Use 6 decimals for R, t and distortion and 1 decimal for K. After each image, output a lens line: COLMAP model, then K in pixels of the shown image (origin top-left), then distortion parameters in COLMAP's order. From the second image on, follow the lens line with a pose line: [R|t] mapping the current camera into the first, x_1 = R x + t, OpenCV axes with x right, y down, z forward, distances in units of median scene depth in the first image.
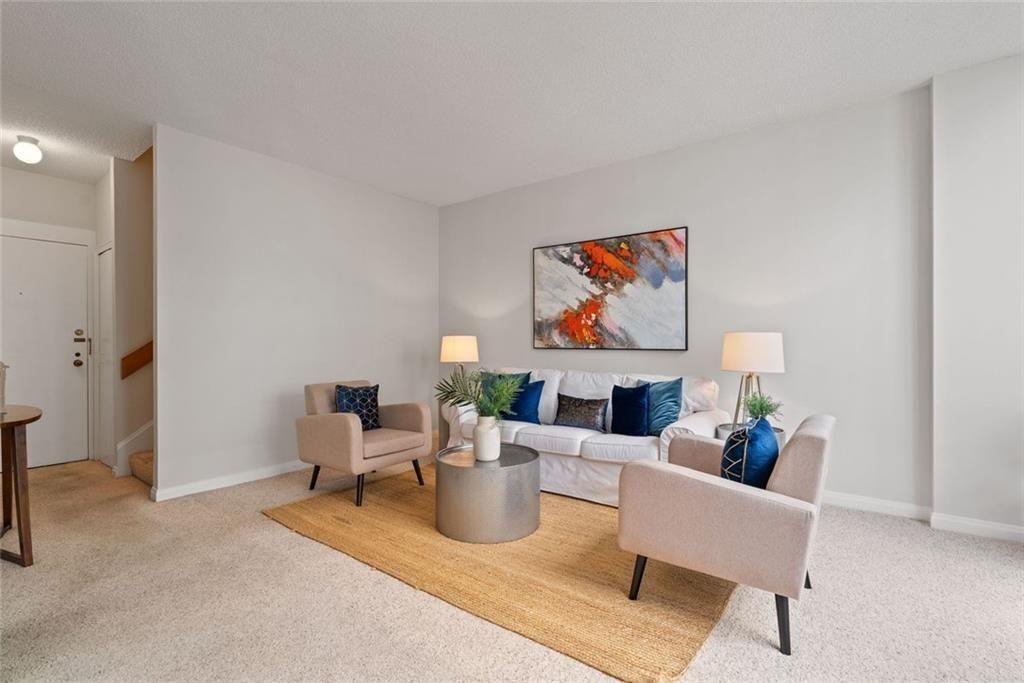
lens RADIAL K [[498.4, 0, 477.6], [0, 498.4, 342.4], [0, 0, 1]] dist [-0.009494, 0.002831]
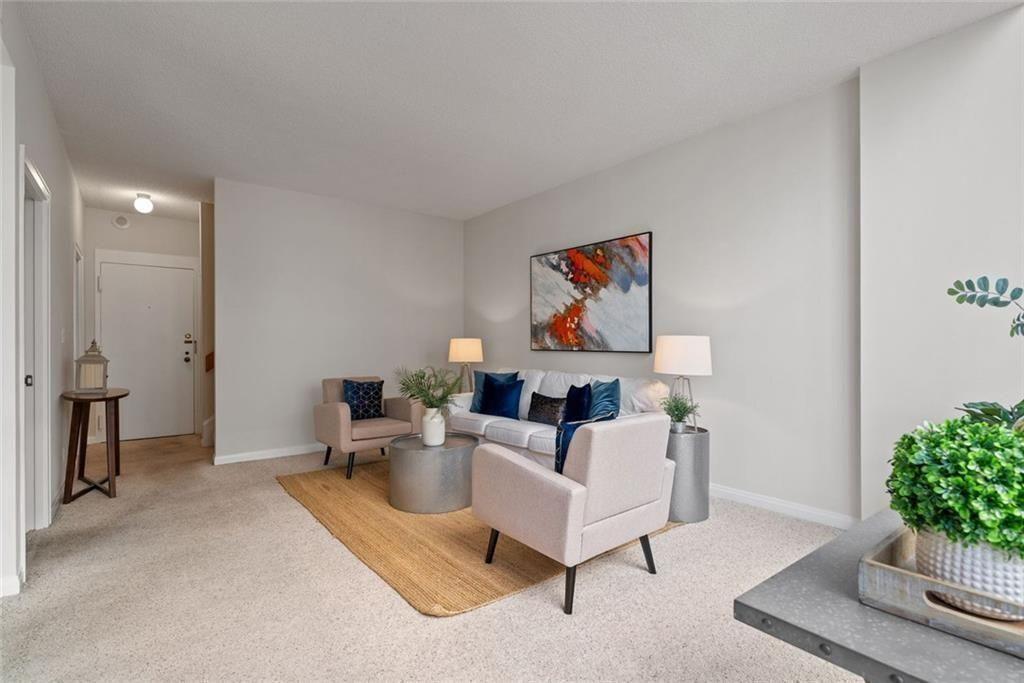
lens RADIAL K [[498.4, 0, 463.8], [0, 498.4, 345.1], [0, 0, 1]] dist [-0.009494, 0.002831]
pose [[0.963144, 0.001779, -0.268980, 0.316091], [-0.000393, 0.999986, 0.005210, -0.004708], [0.268985, -0.004912, 0.963132, -0.085317]]
